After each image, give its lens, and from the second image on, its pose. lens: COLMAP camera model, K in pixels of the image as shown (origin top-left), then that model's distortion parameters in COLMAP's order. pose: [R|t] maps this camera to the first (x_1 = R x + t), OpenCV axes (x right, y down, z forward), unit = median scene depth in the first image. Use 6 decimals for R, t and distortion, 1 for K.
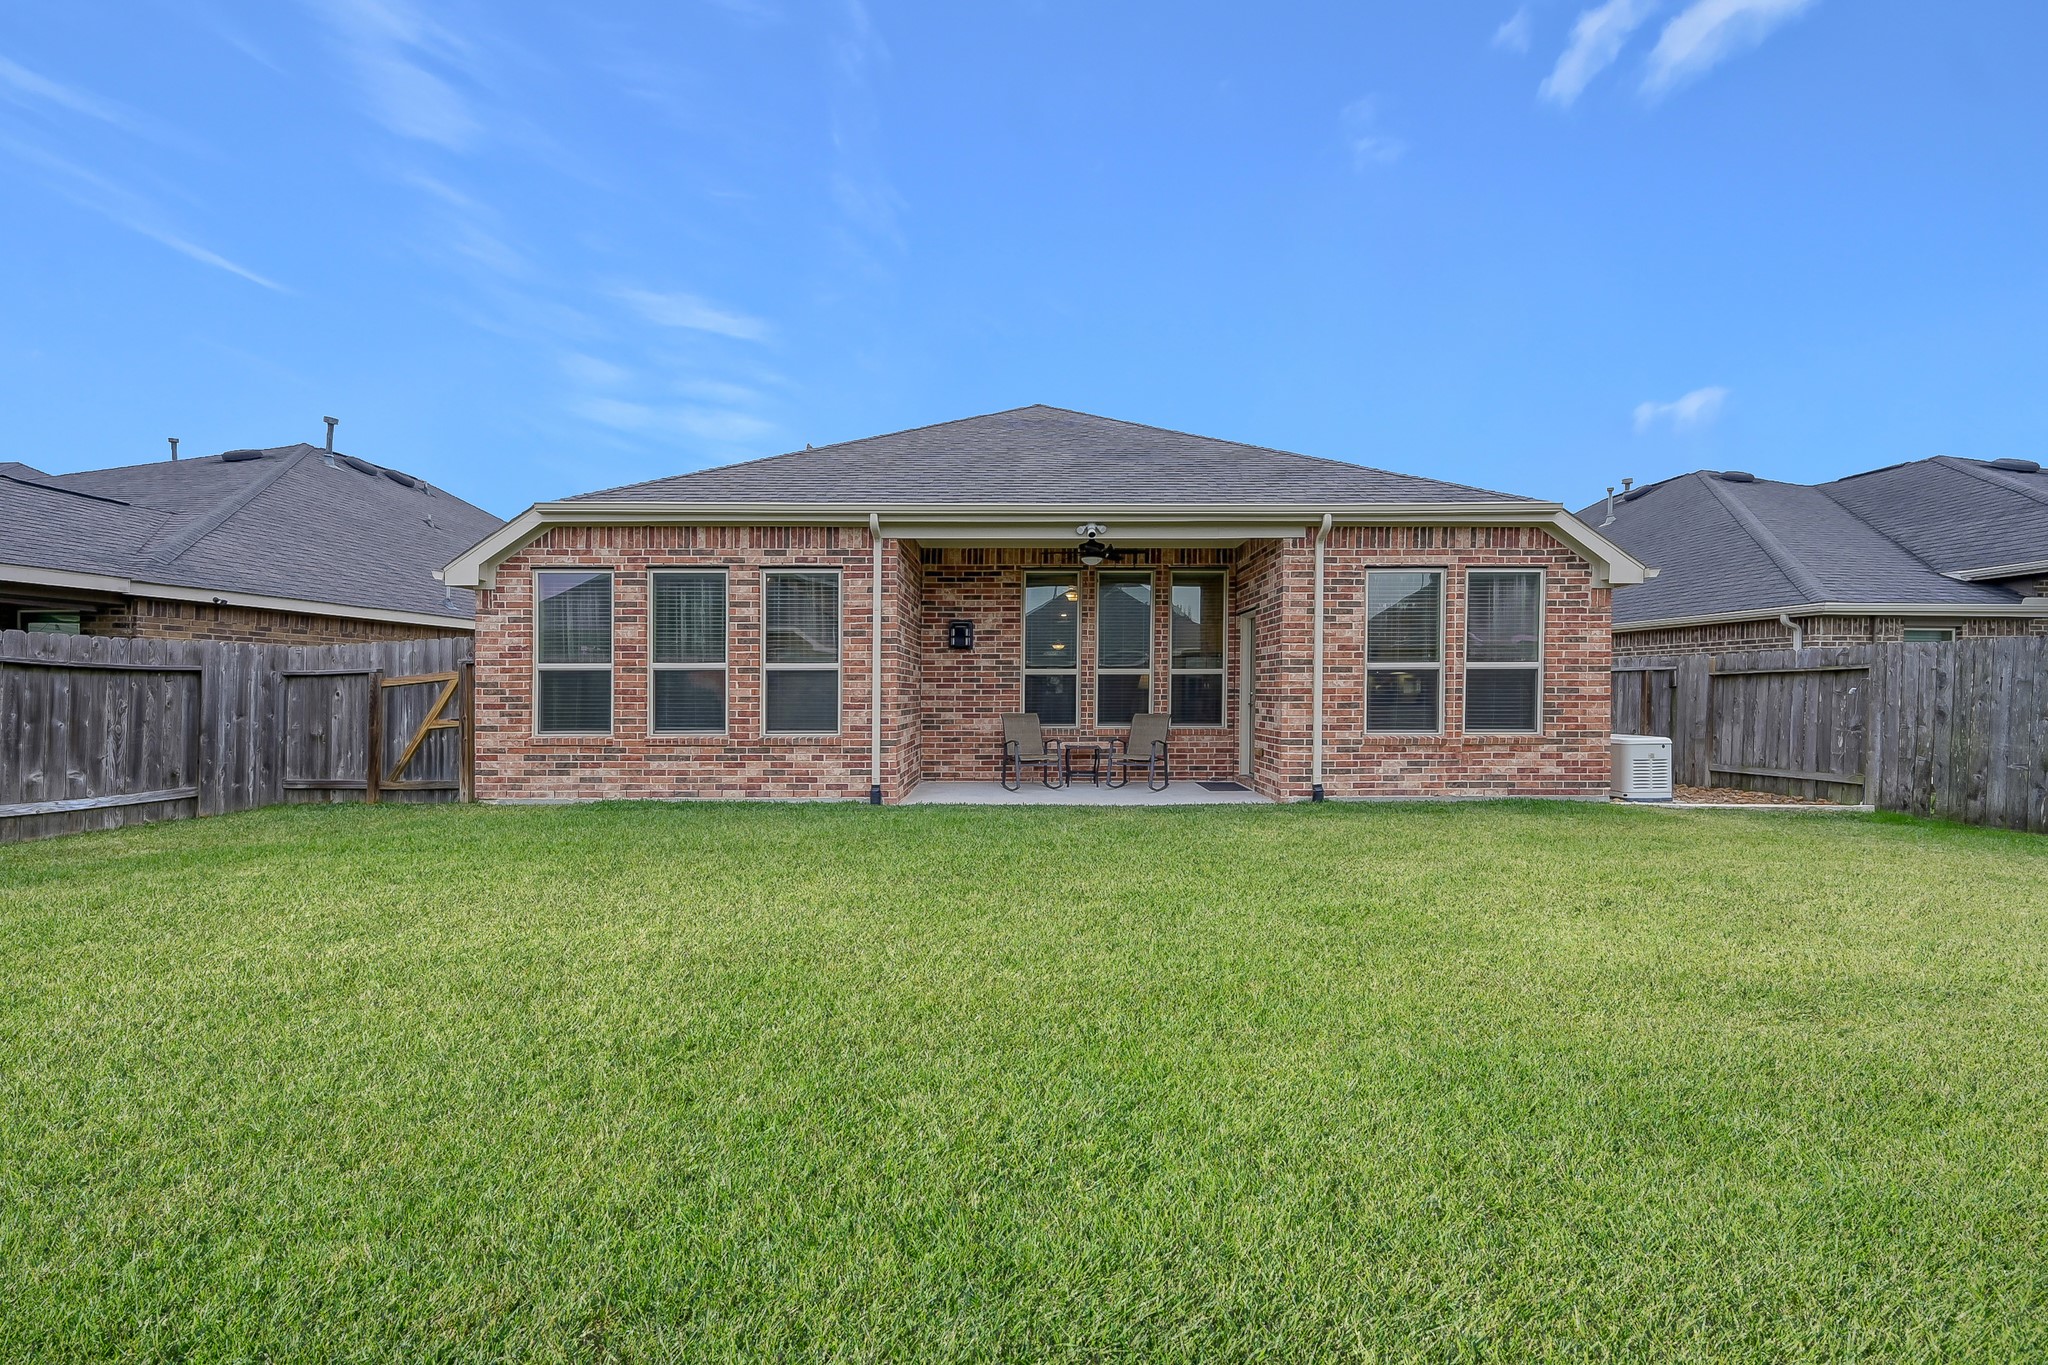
lens RADIAL K [[817.2, 0, 1023.2], [0, 817.2, 697.7], [0, 0, 1]] dist [-0.000972, -0.000066]
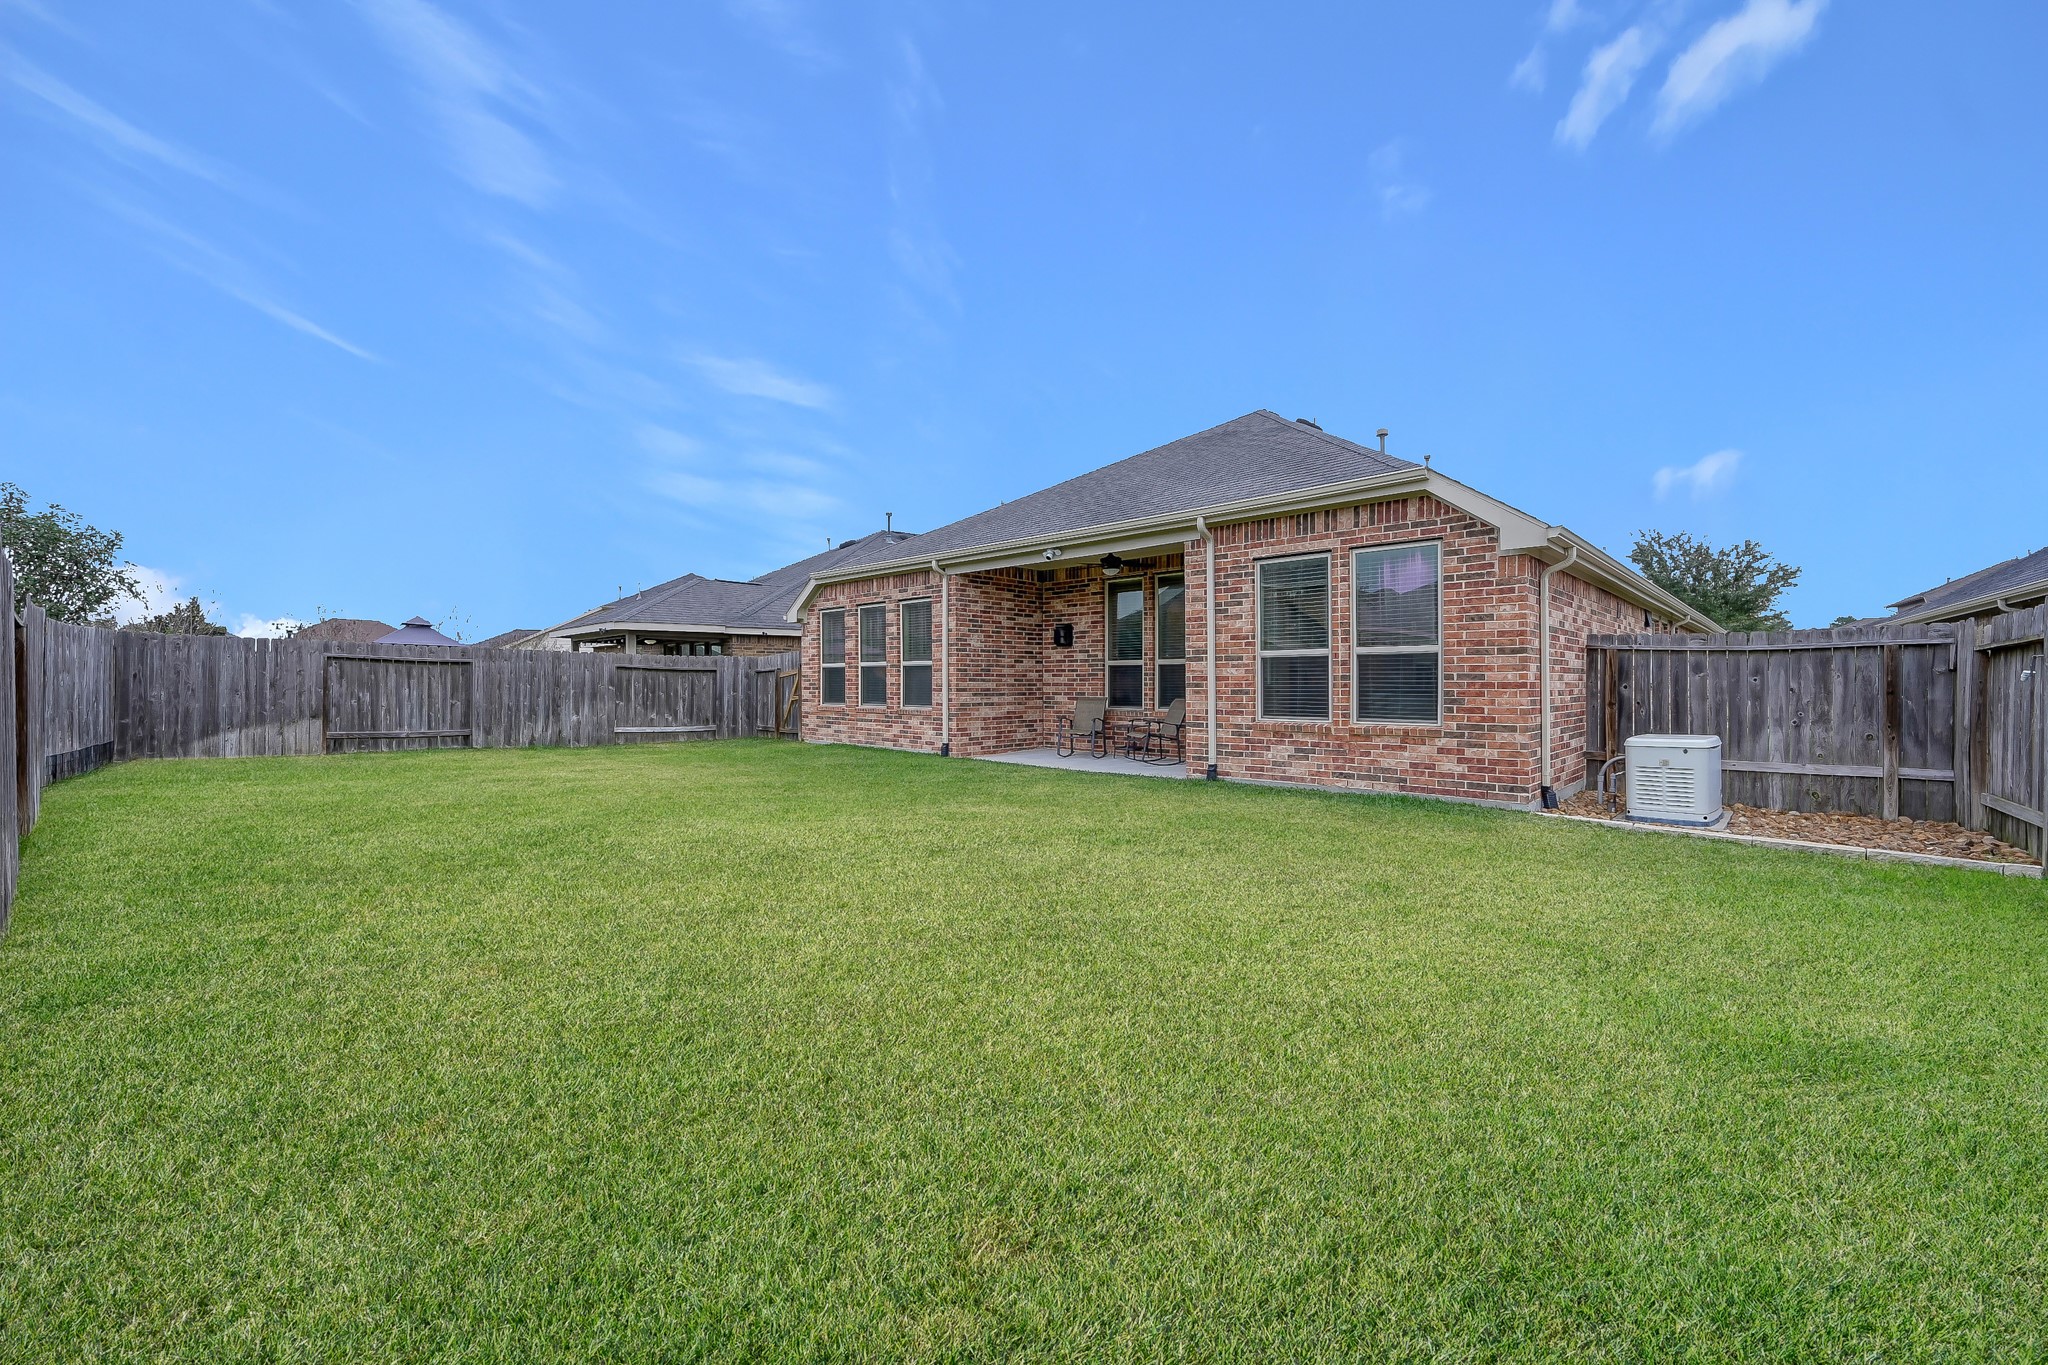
lens RADIAL K [[815.1, 0, 1019.8], [0, 815.1, 680.9], [0, 0, 1]] dist [0.000098, -0.000079]
pose [[0.712505, -0.000576, -0.701666, 0.935534], [-0.003584, 0.999984, -0.004461, 0.000962], [0.701658, 0.005693, 0.712492, 0.048070]]
